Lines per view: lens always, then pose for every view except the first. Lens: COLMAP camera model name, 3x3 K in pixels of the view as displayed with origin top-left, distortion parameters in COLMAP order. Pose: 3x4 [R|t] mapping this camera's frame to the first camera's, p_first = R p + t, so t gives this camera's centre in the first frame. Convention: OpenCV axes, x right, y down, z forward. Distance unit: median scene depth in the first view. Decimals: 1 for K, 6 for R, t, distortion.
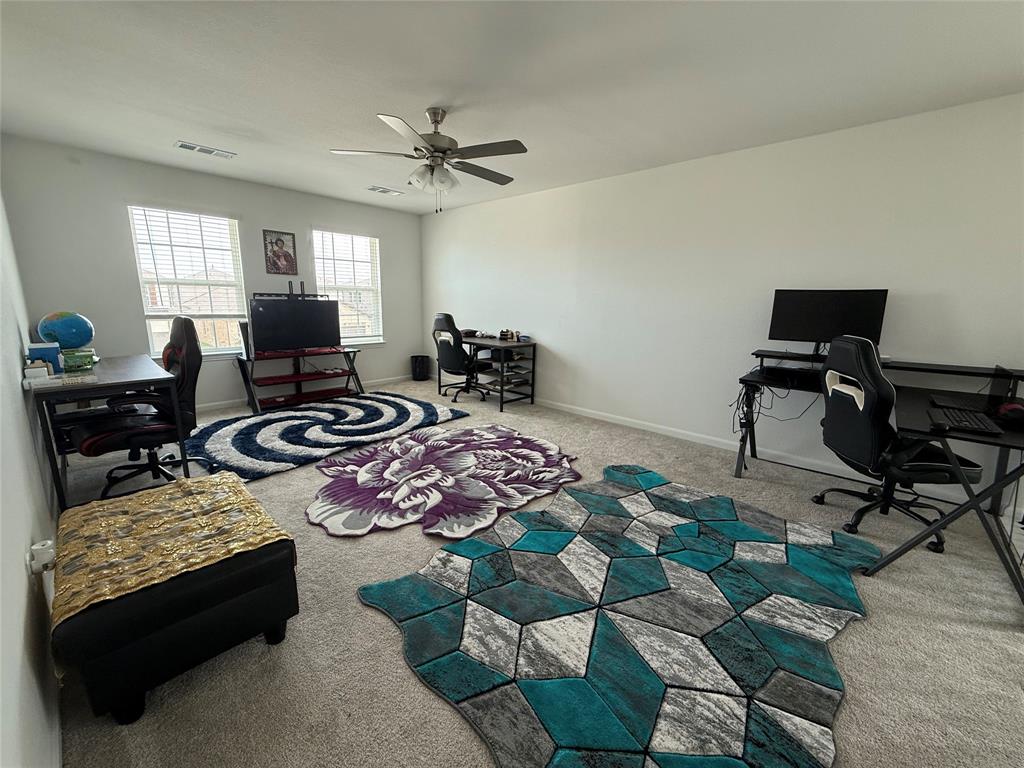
lens RADIAL K [[410.7, 0, 507.1], [0, 410.7, 386.2], [0, 0, 1]] dist [0.003151, -0.000347]
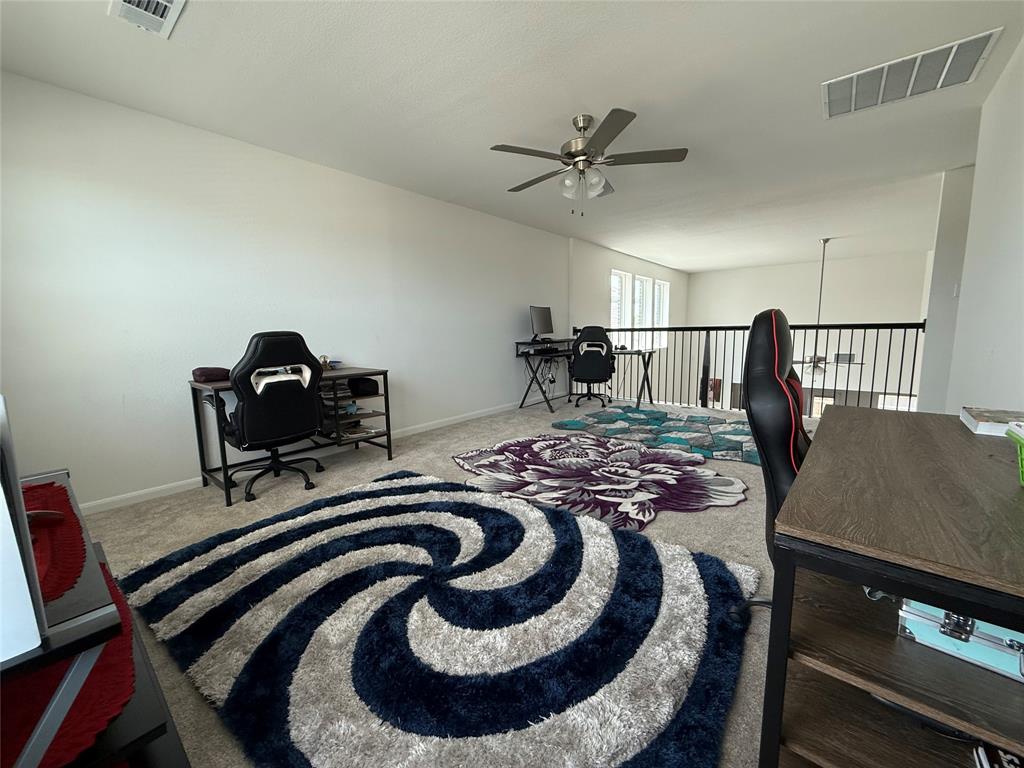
lens RADIAL K [[410.7, 0, 506.4], [0, 410.7, 380.3], [0, 0, 1]] dist [0.003151, -0.000347]
pose [[-0.054151, -0.148067, 0.987494, -1.007889], [0.214146, 0.964213, 0.156319, -0.199711], [-0.975299, 0.219933, -0.020505, 1.056920]]
